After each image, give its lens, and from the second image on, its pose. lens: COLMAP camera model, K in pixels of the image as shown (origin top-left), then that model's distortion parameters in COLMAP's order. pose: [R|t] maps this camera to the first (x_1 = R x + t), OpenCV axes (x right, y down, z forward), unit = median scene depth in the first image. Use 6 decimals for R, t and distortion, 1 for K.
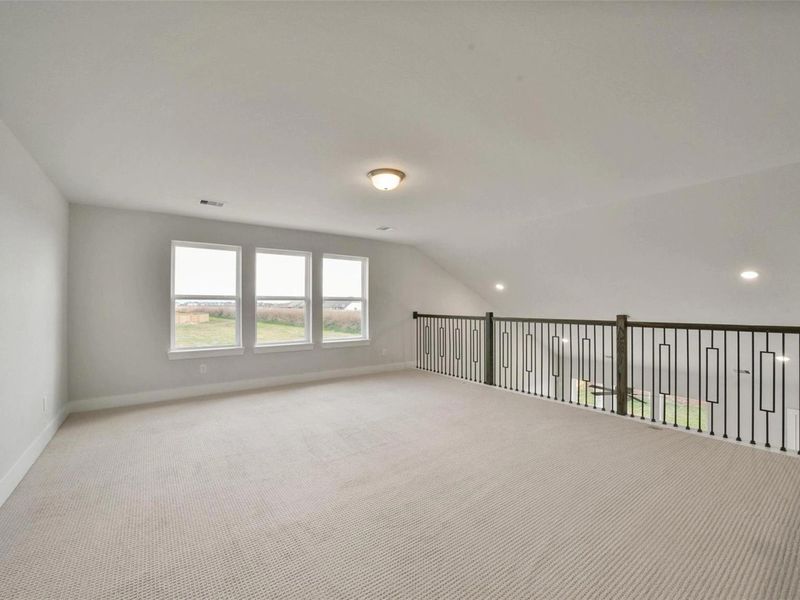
lens RADIAL K [[350.0, 0, 400.5], [0, 350.0, 305.1], [0, 0, 1]] dist [0.000842, 0.000216]
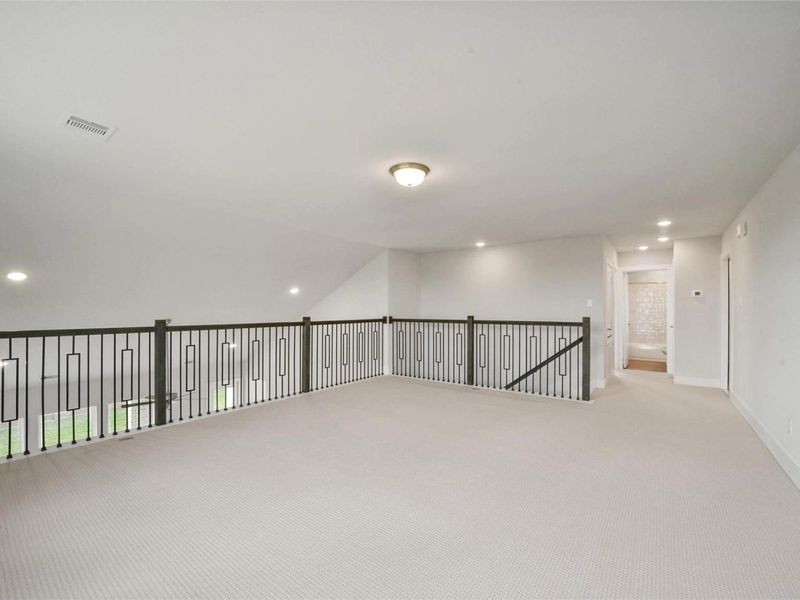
lens RADIAL K [[350.0, 0, 400.5], [0, 350.0, 305.1], [0, 0, 1]] dist [0.000842, 0.000216]
pose [[-0.255009, 0.010821, 0.966878, -0.513700], [0.000990, 0.999940, -0.010929, -0.001060], [-0.966938, -0.001829, -0.255004, 0.690831]]
